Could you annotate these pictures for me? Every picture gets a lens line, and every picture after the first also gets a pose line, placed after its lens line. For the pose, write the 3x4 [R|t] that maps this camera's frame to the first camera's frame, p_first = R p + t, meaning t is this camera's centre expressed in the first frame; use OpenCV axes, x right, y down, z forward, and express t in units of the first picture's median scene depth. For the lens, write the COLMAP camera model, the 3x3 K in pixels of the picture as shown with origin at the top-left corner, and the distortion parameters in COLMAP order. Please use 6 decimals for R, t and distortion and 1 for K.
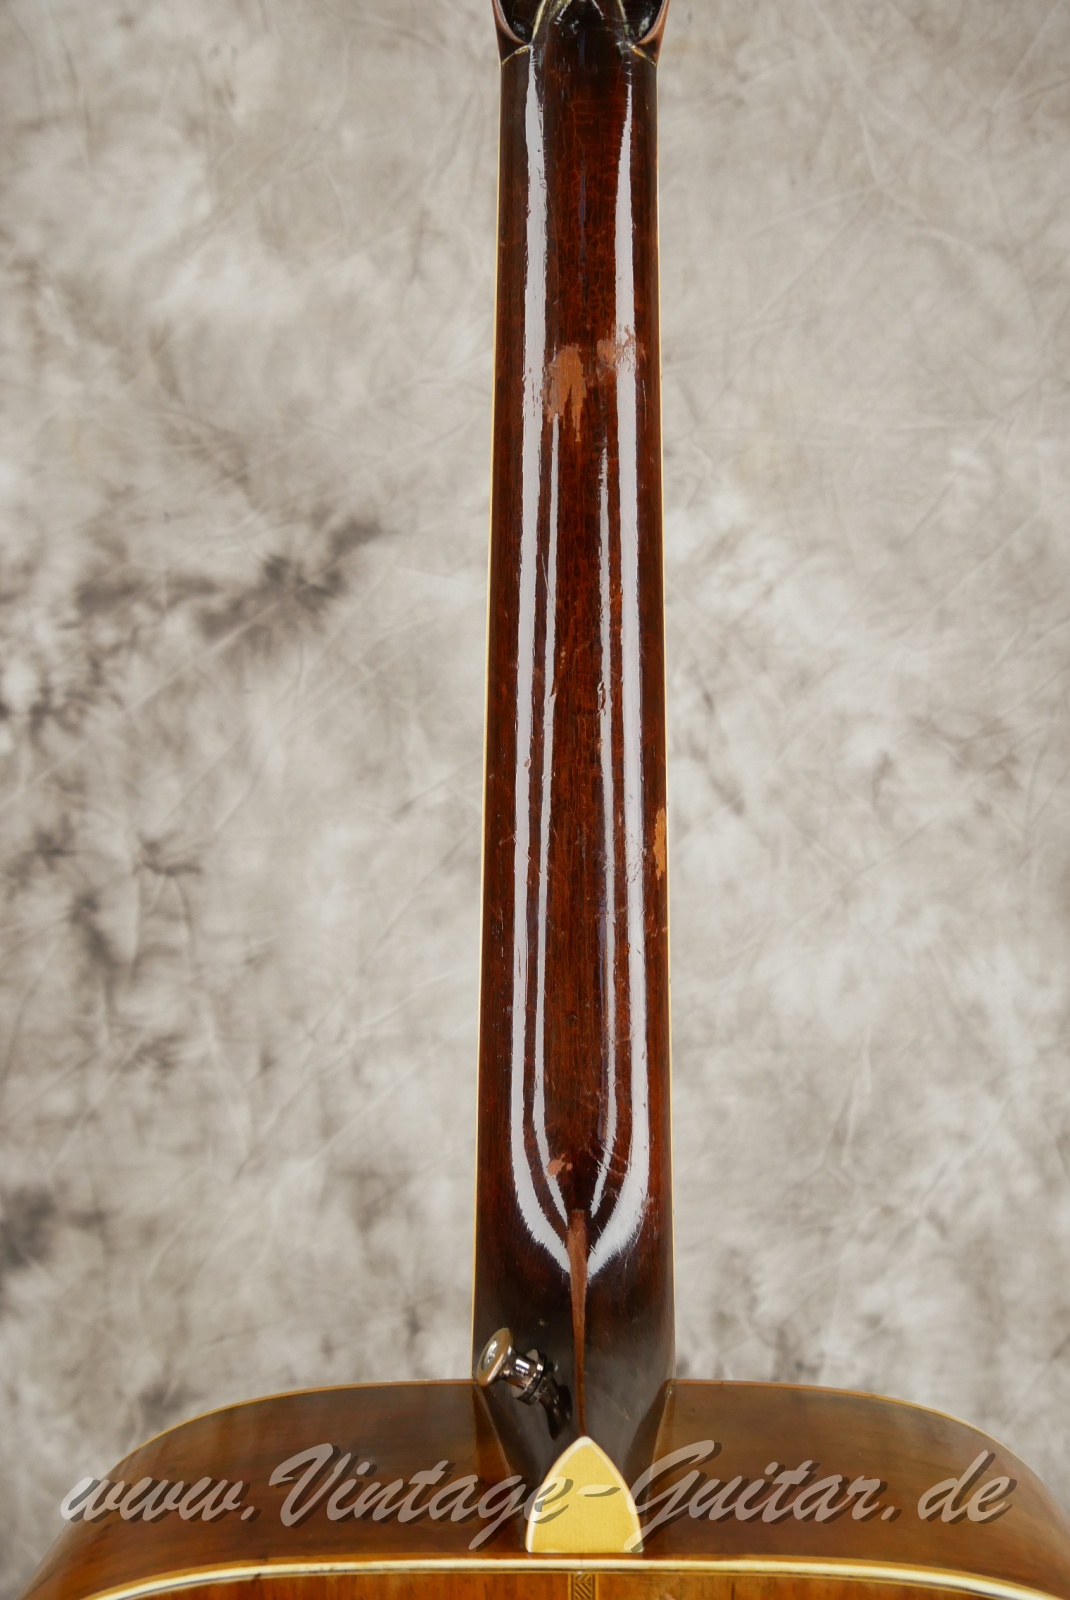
lens RADIAL K [[1333.7, 0, 553.7], [0, 1333.7, 761.5], [0, 0, 1]] dist [-0.074278, 0.037368]
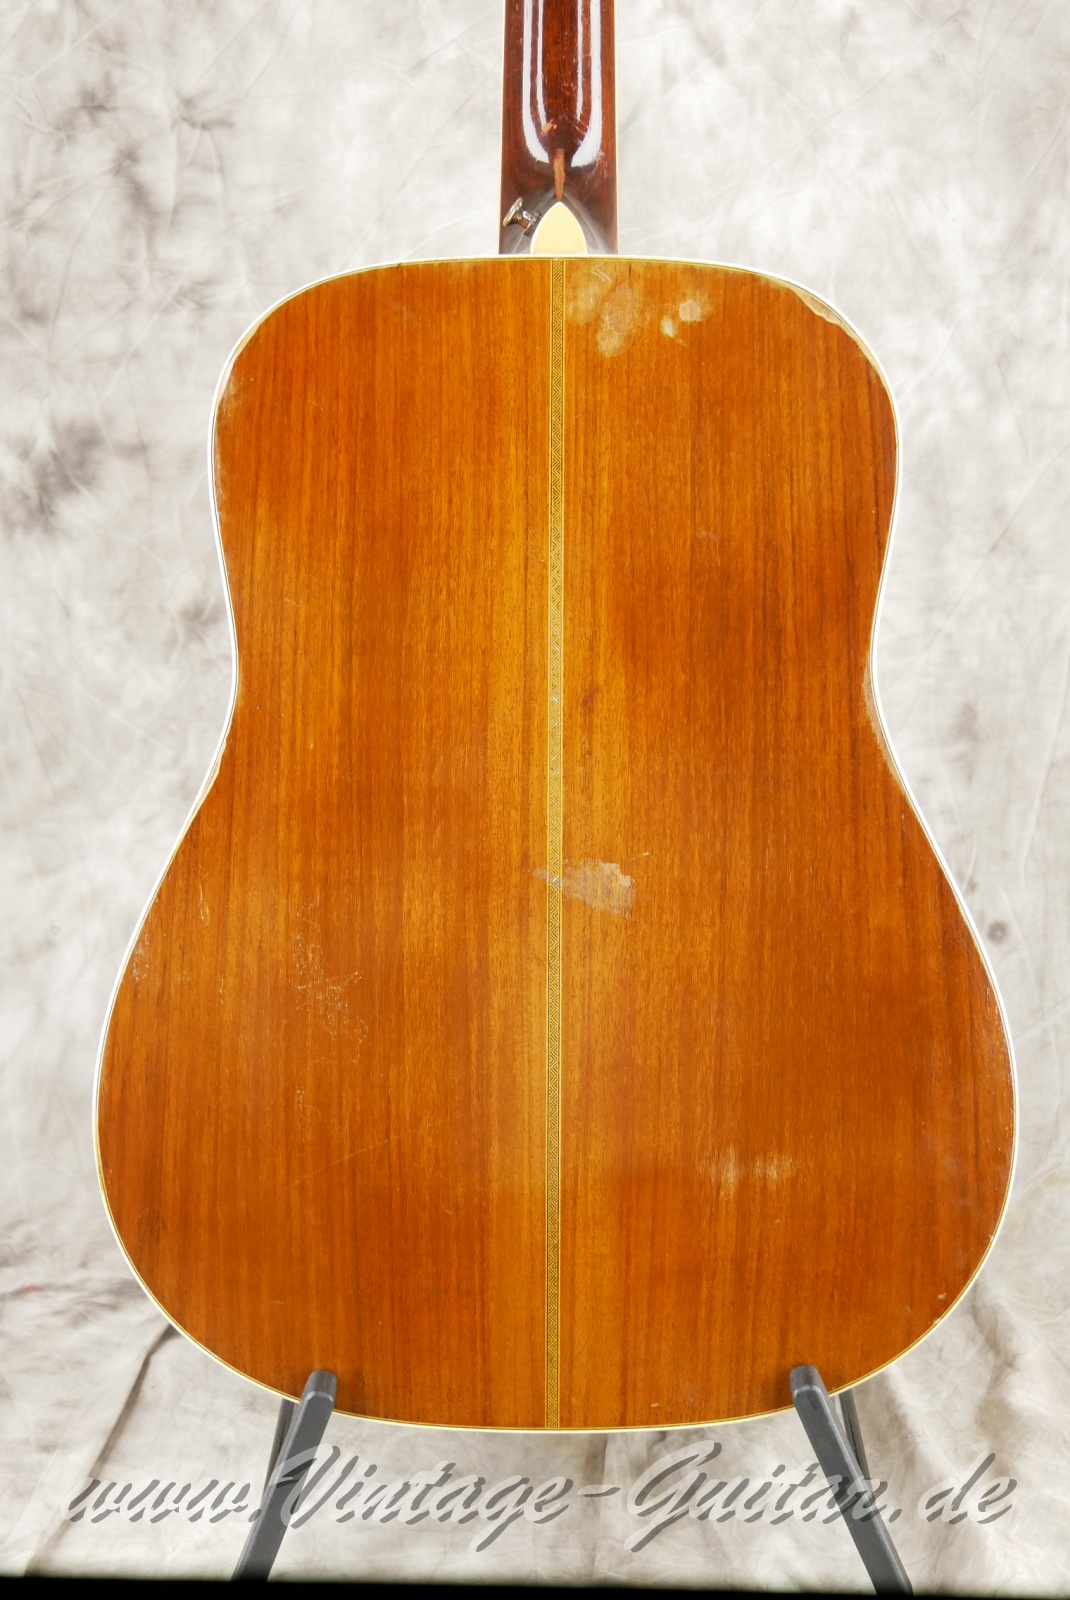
lens RADIAL K [[2503.2, 0, 564.7], [0, 2503.2, 806.5], [0, 0, 1]] dist [-0.021081, 0.000000]
pose [[0.999975, 0.004288, -0.005598, 0.022991], [-0.003427, 0.989330, 0.145652, 0.346876], [0.006163, -0.145629, 0.989320, -1.156245]]
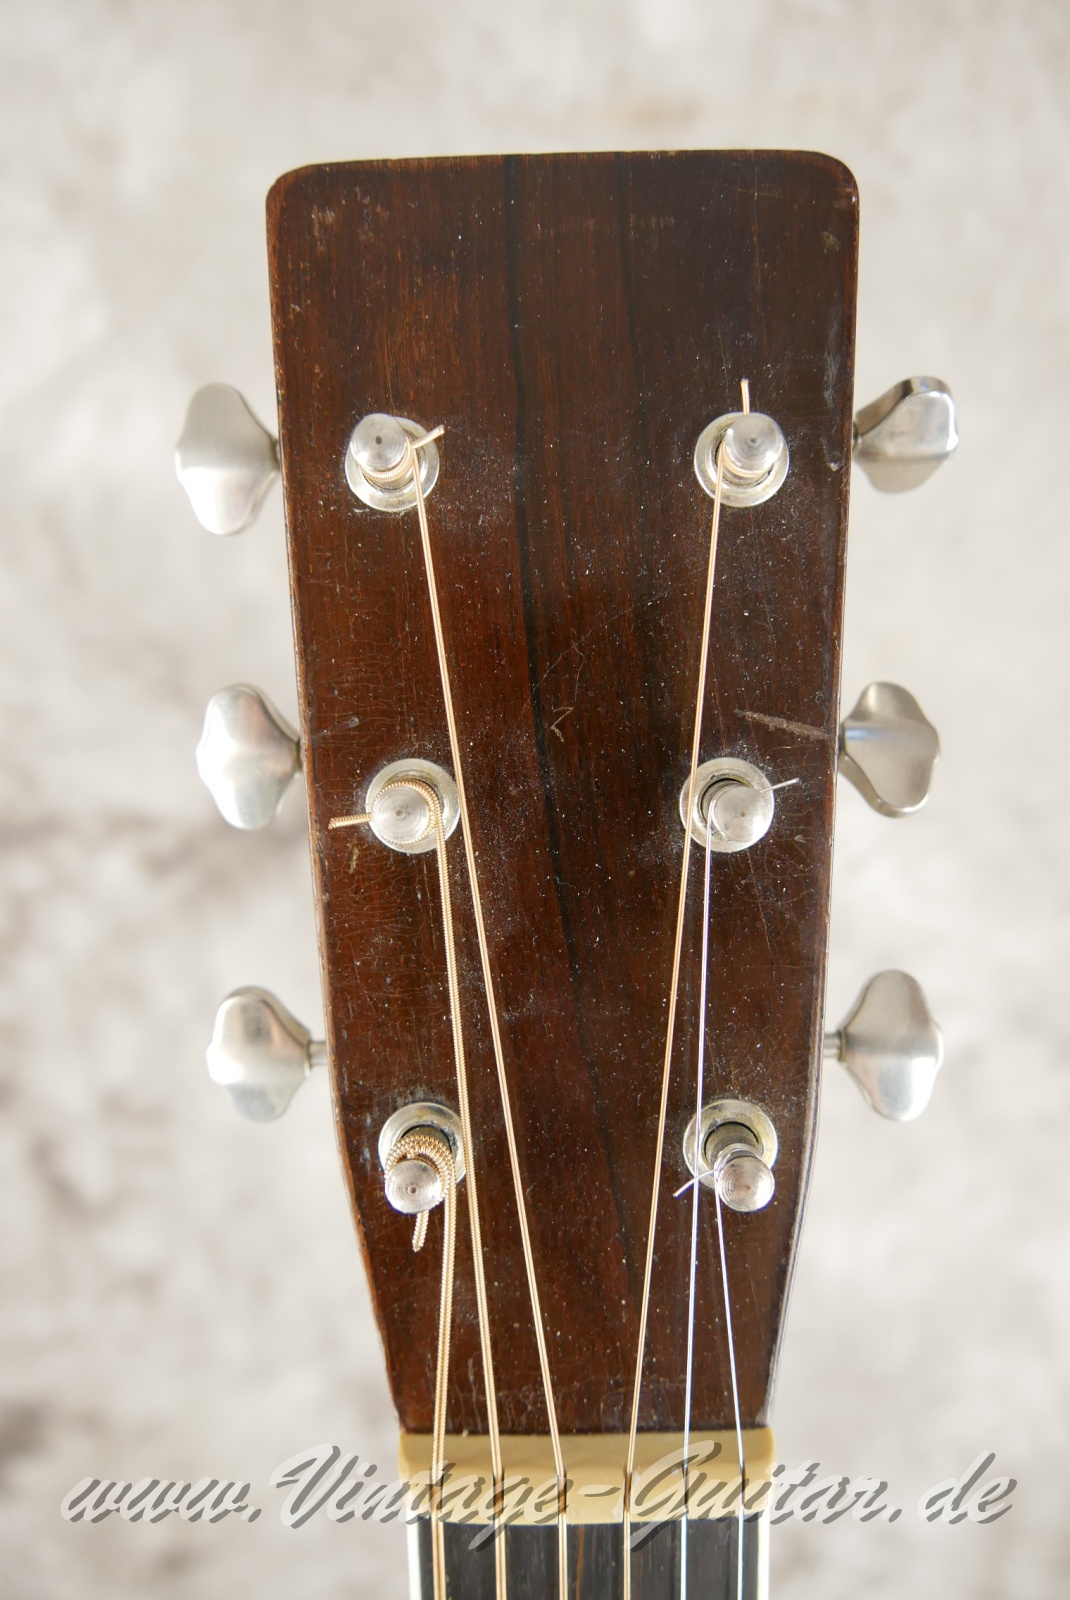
lens RADIAL K [[1333.7, 0, 542.5], [0, 1333.7, 792.0], [0, 0, 1]] dist [-0.074278, 0.037368]
pose [[0.999847, 0.012109, 0.012585, -0.036354], [-0.015755, 0.936294, 0.350863, -0.438752], [-0.007535, -0.351007, 0.936342, 0.267585]]
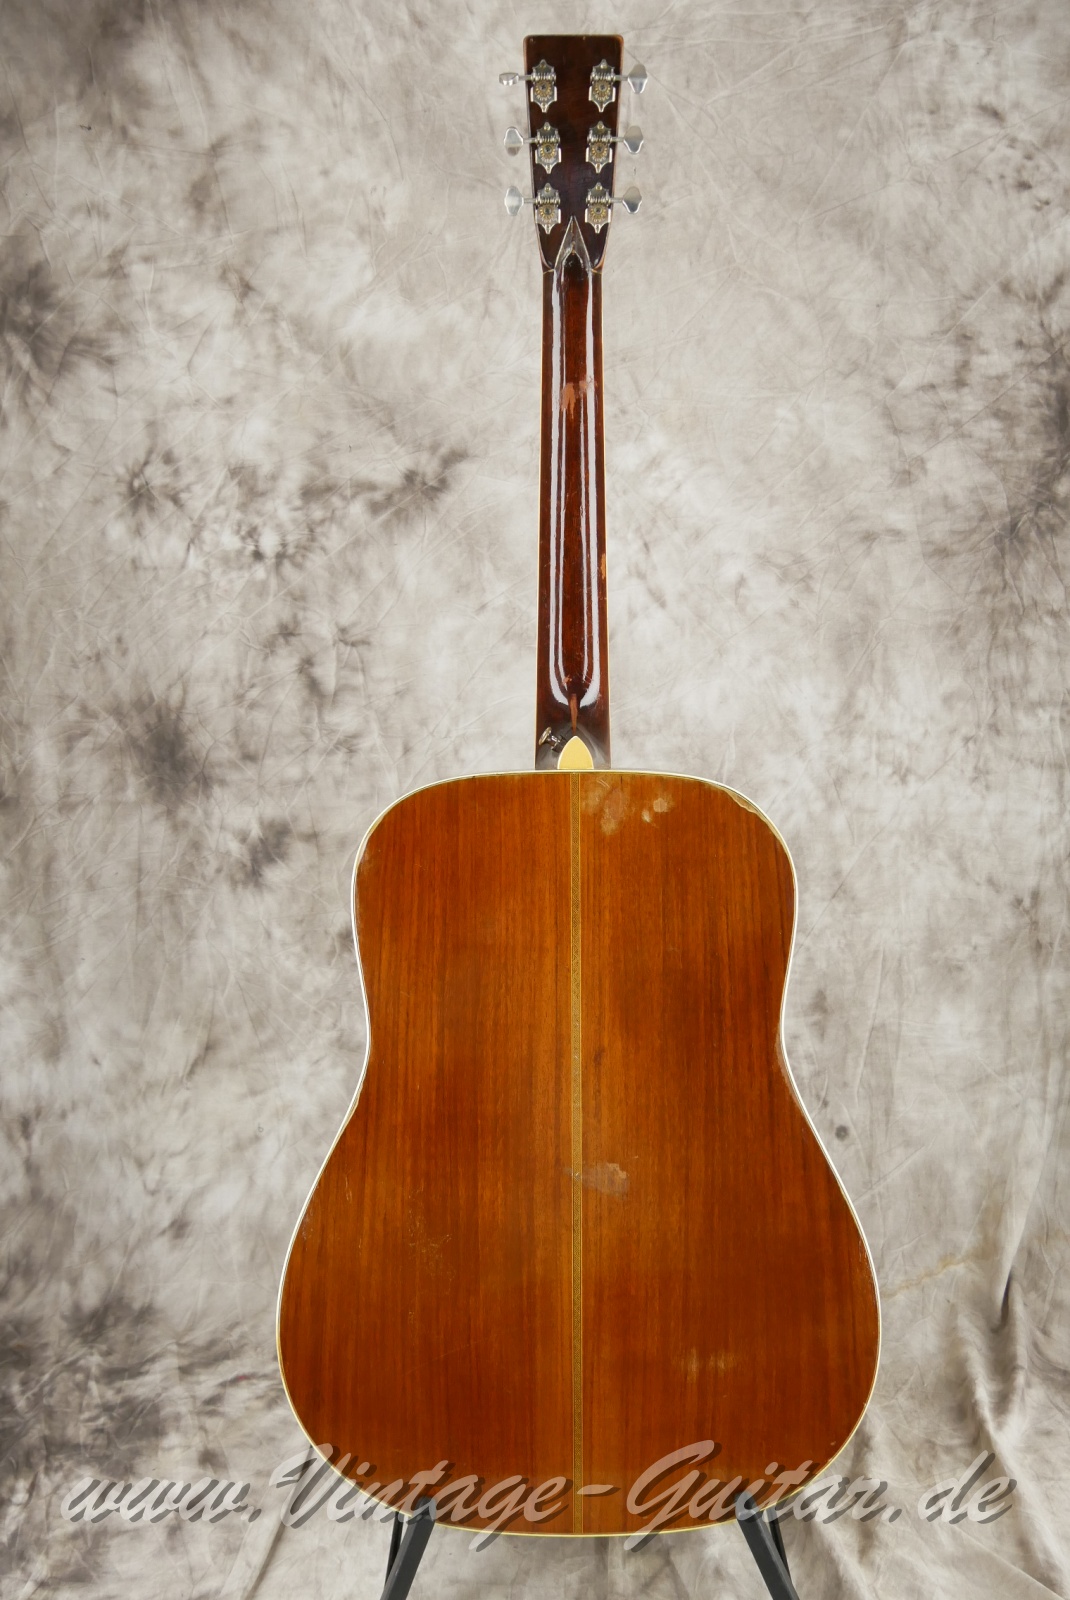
lens RADIAL K [[1333.7, 0, 549.2], [0, 1333.7, 779.0], [0, 0, 1]] dist [-0.074278, 0.037368]
pose [[0.999958, -0.005226, -0.007523, -0.006692], [0.005638, 0.998431, 0.055709, 0.172189], [0.007220, -0.055749, 0.998419, -0.860819]]
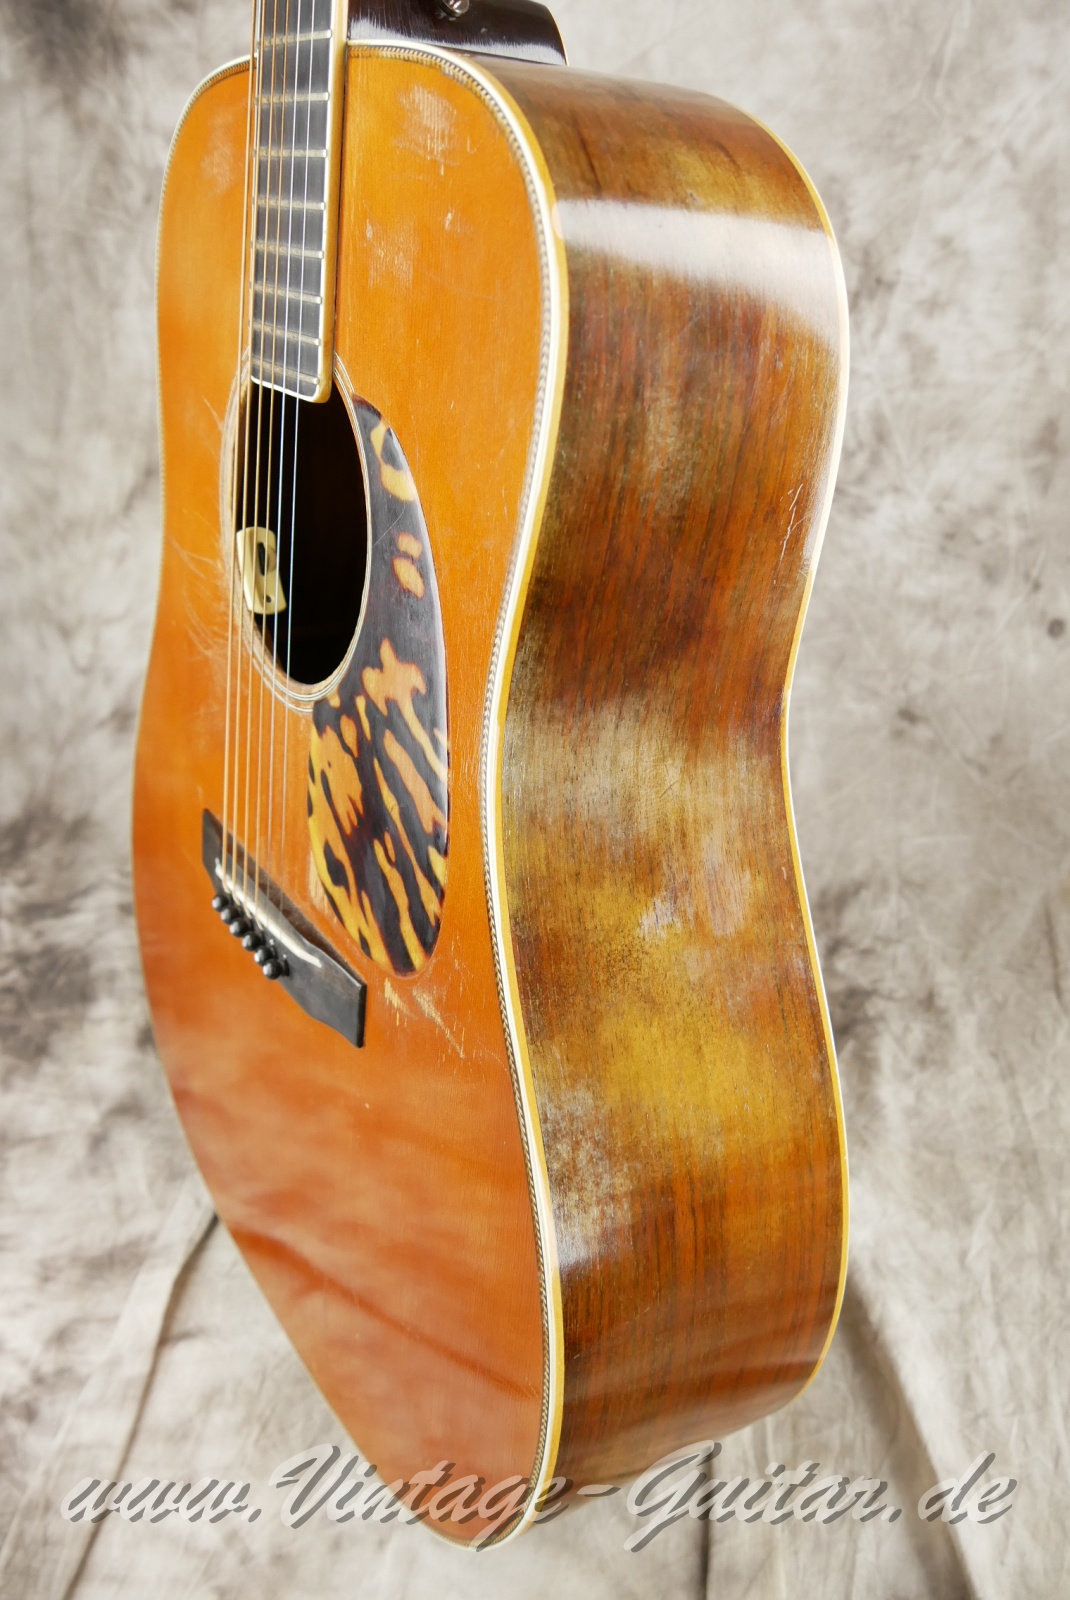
lens RADIAL K [[1333.7, 0, 562.7], [0, 1333.7, 783.9], [0, 0, 1]] dist [-0.074278, 0.037368]
pose [[0.998889, 0.040730, -0.023703, -0.055432], [-0.026530, 0.901741, 0.431463, 0.360606], [0.038947, -0.430354, 0.901819, -0.299325]]
